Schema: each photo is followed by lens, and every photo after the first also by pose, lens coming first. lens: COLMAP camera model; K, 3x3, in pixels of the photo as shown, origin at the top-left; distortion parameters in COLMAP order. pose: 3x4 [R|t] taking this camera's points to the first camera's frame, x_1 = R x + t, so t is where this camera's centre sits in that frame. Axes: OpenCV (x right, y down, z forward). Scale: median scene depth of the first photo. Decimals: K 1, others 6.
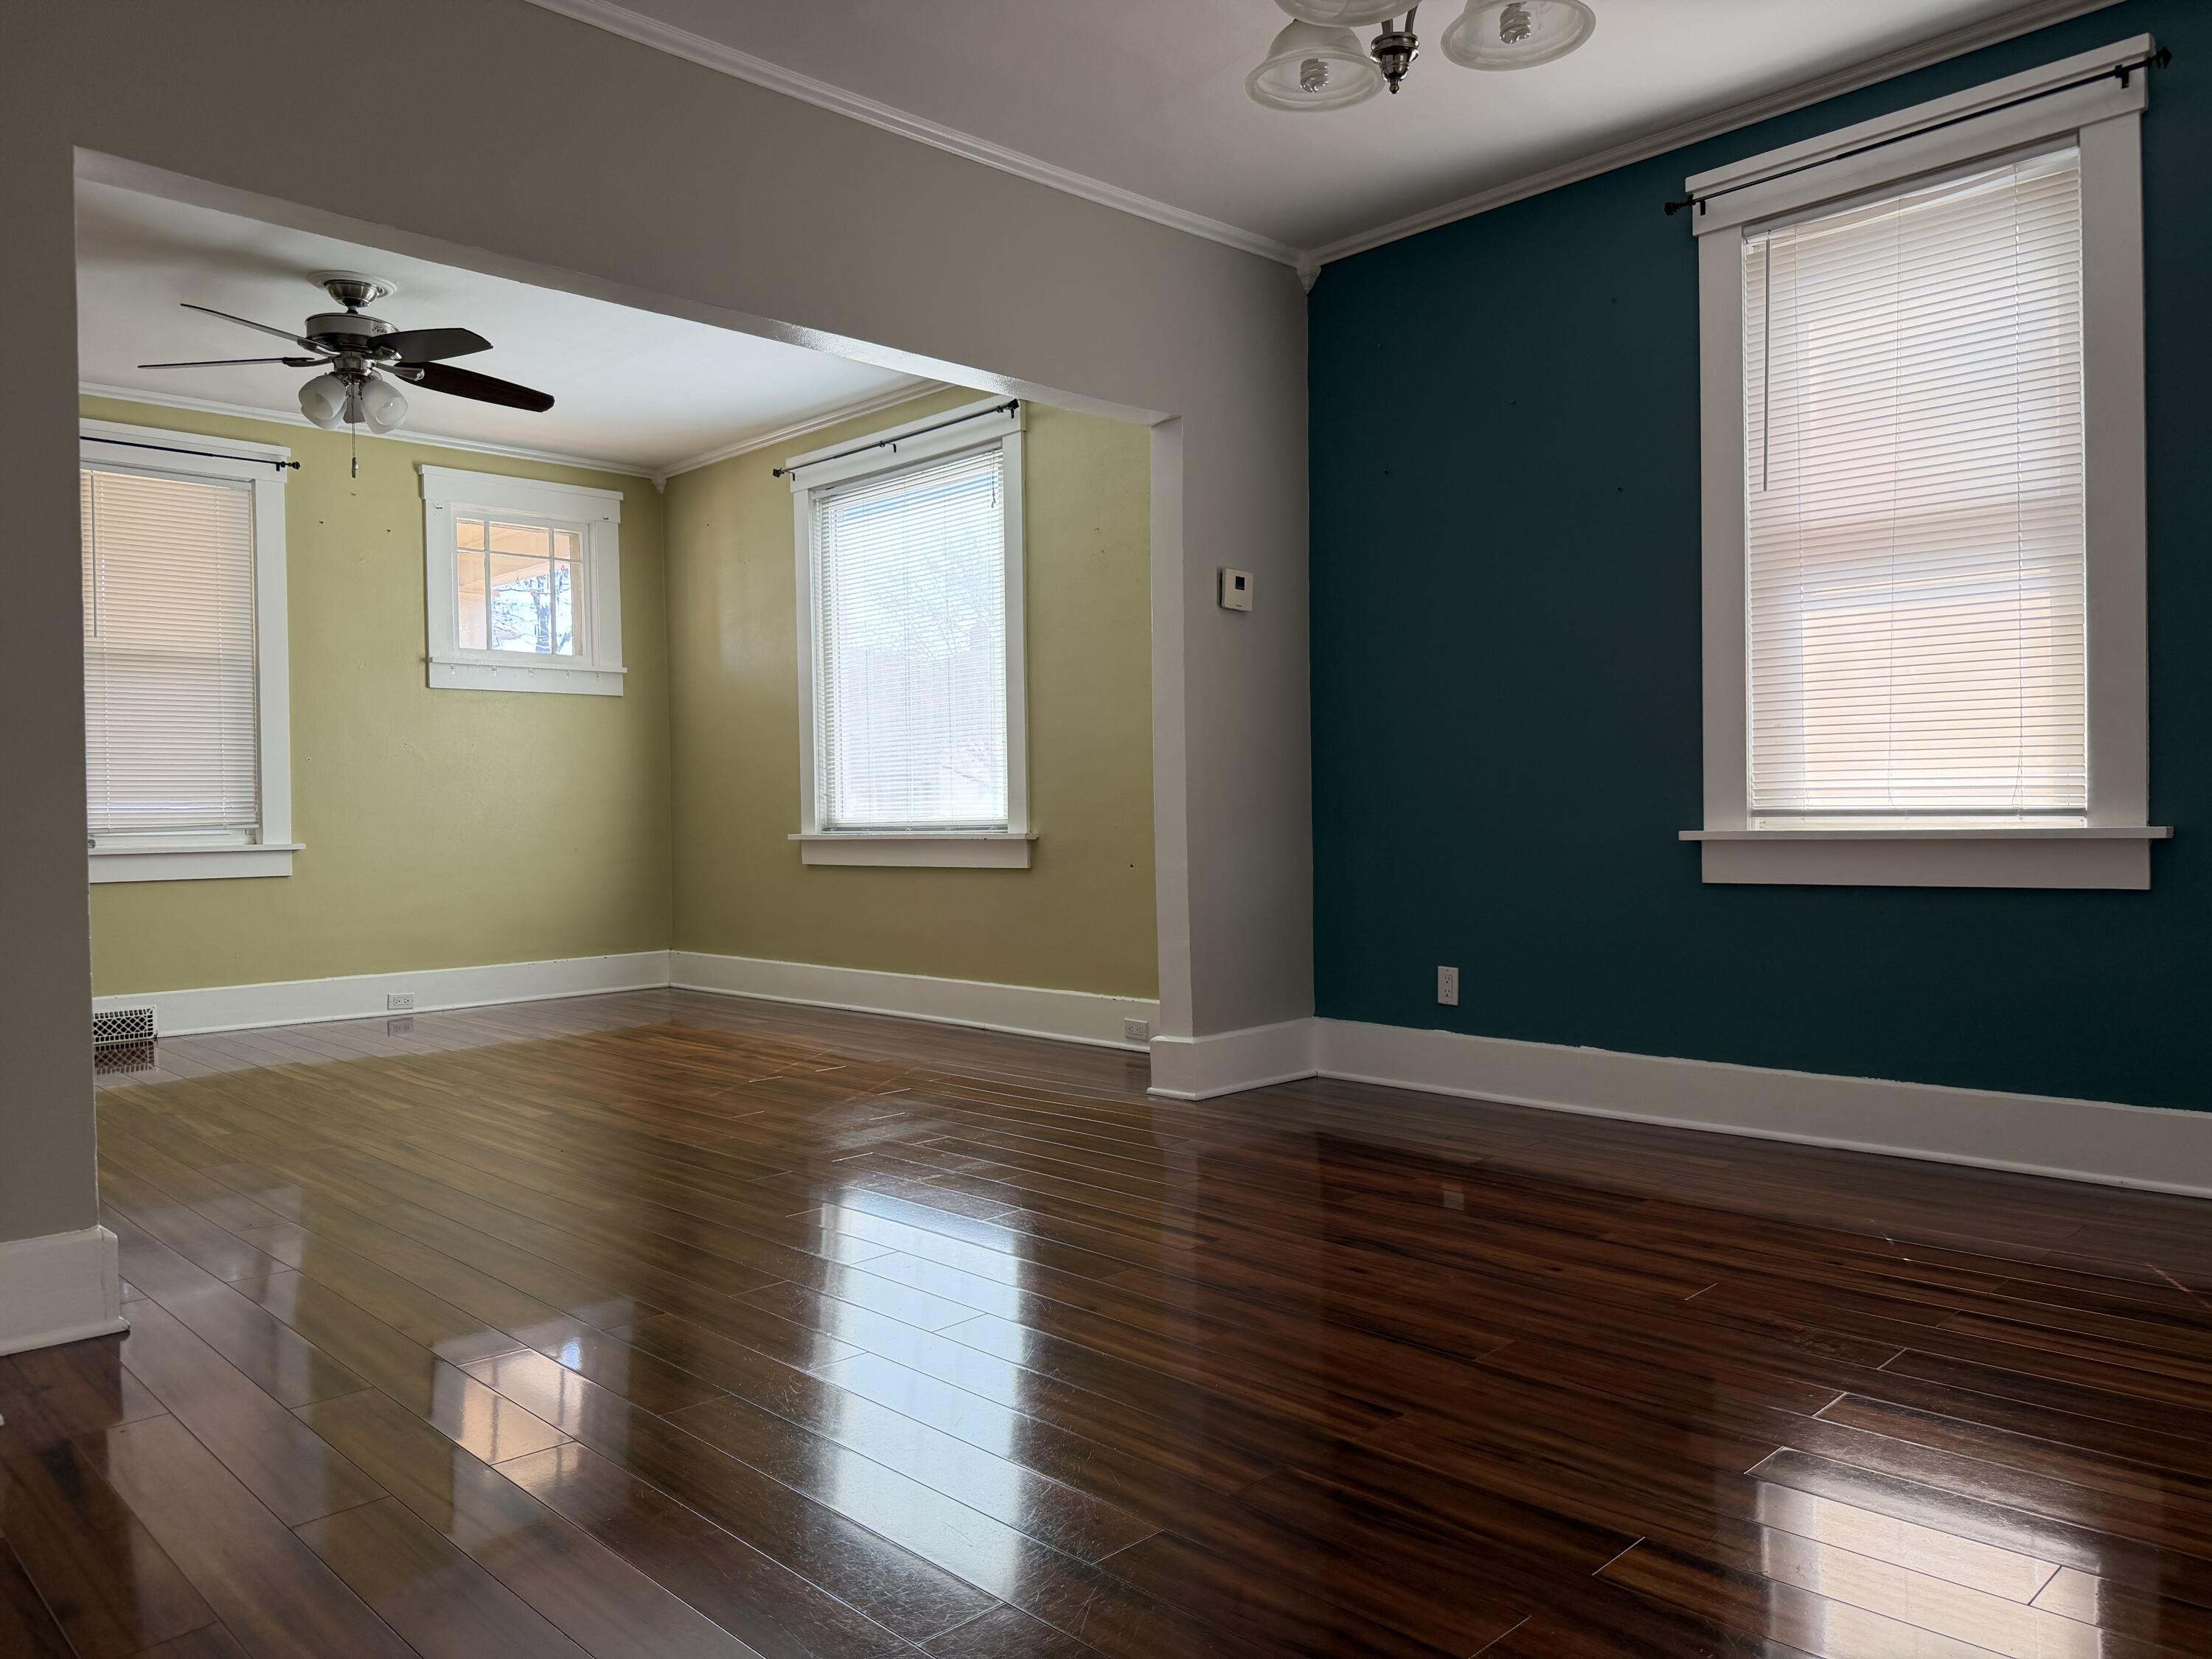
lens RADIAL K [[1572.6, 0, 1091.8], [0, 1572.6, 821.1], [0, 0, 1]] dist [0.023242, -0.038430]
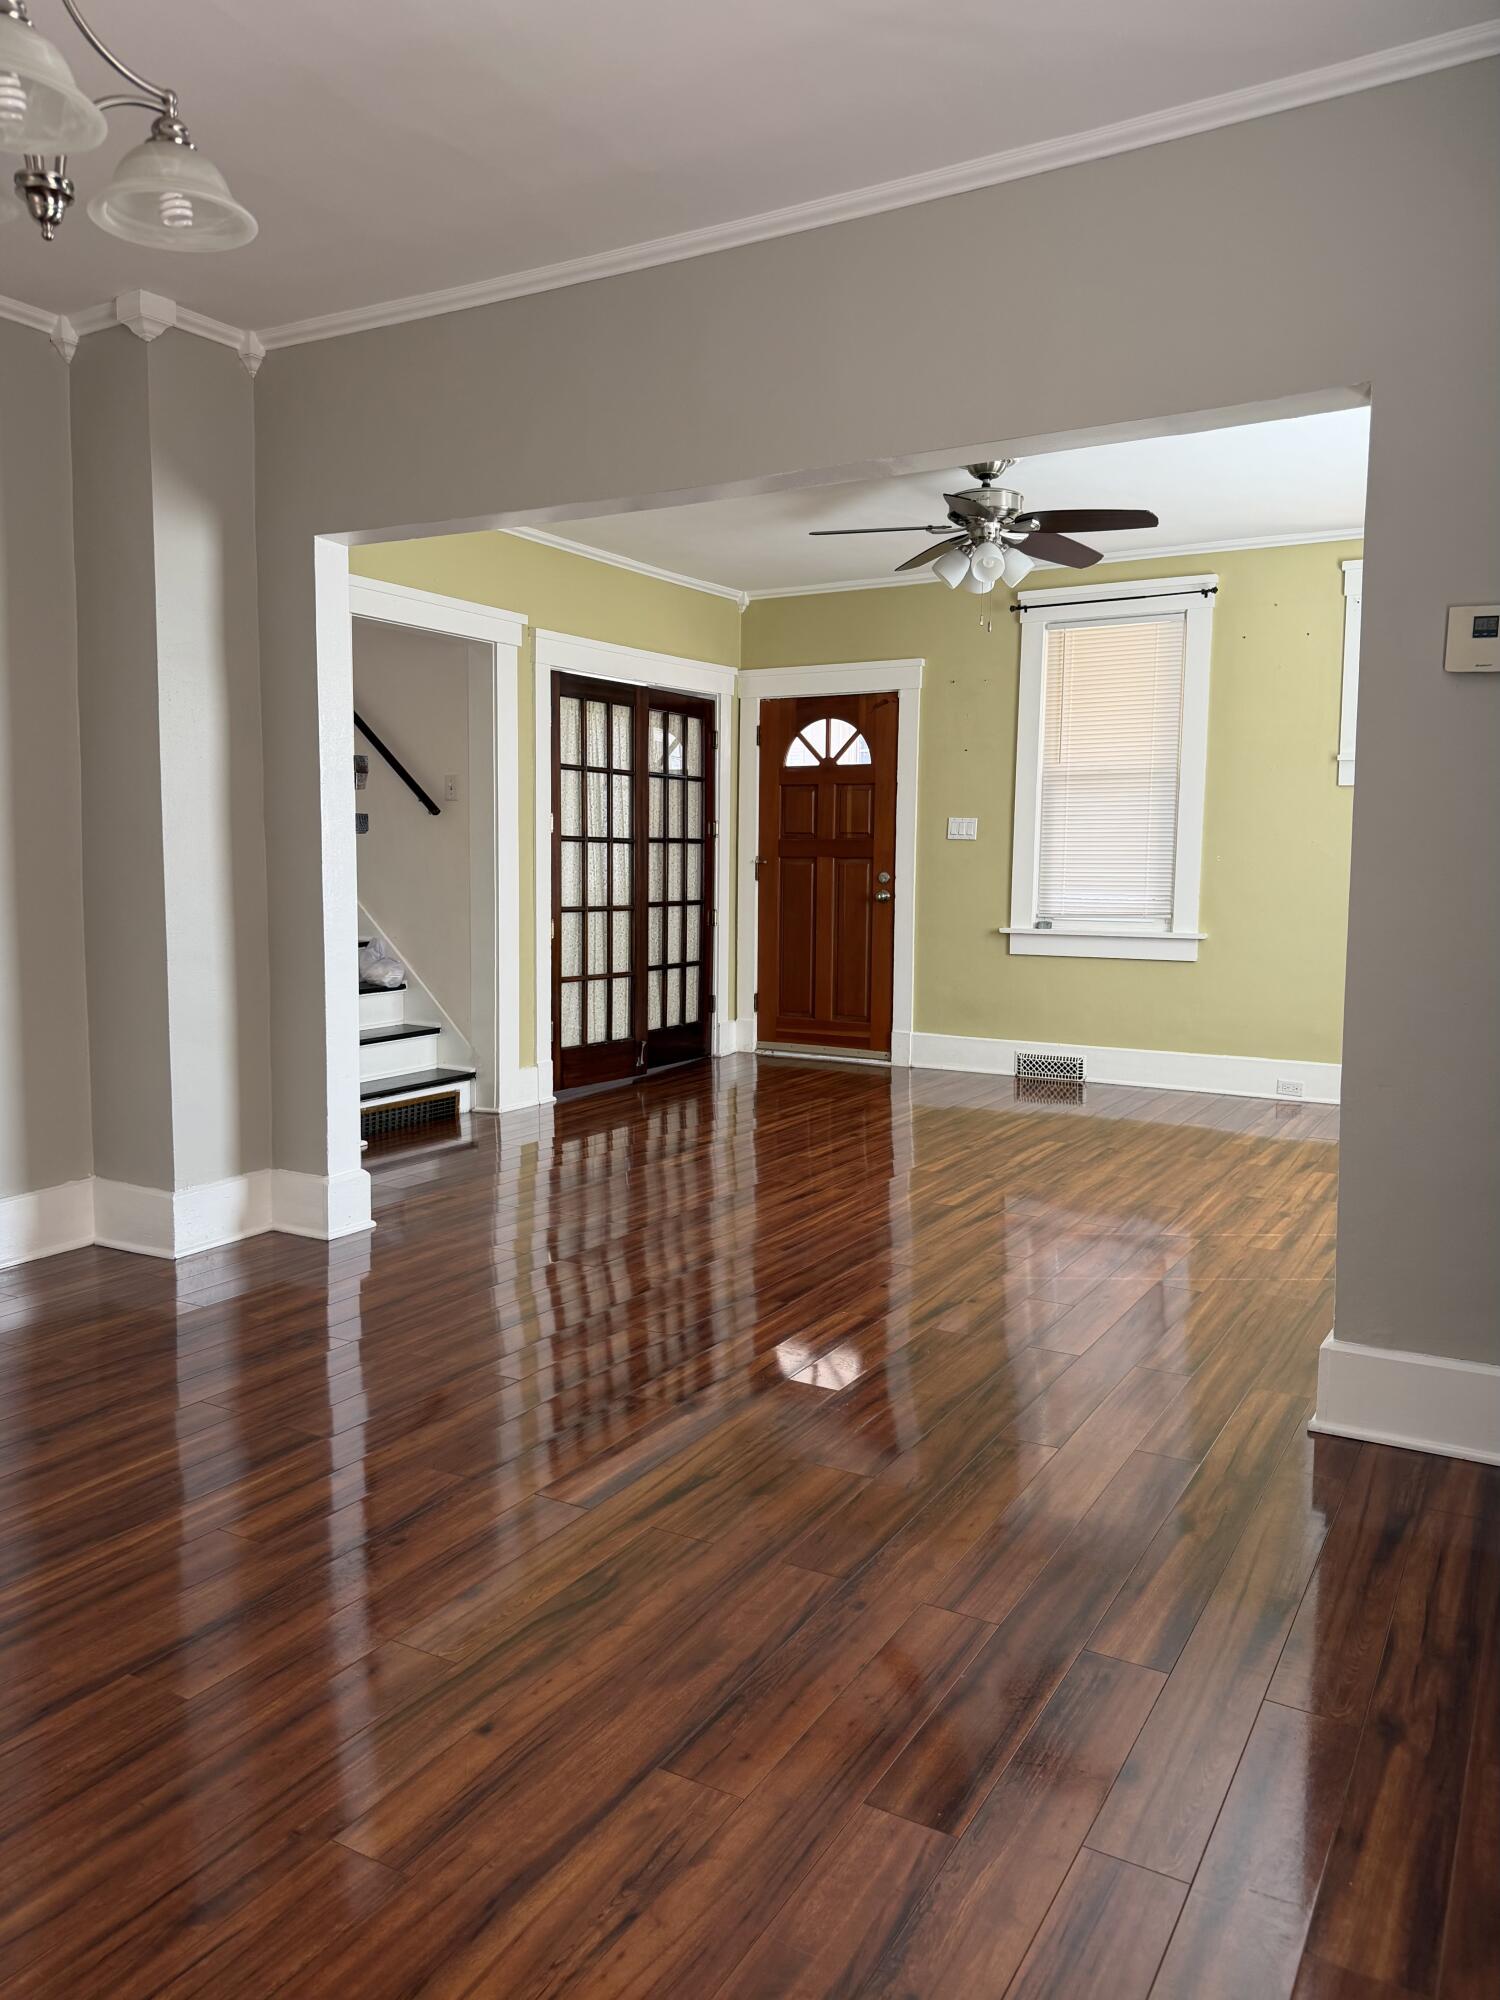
lens RADIAL K [[1421.9, 0, 741.5], [0, 1421.9, 1000.5], [0, 0, 1]] dist [0.023242, -0.038430]
pose [[0.281683, 0.114010, -0.952710, 0.590701], [-0.014509, 0.993308, 0.114578, -0.077512], [0.959398, -0.018451, 0.281452, 0.612721]]
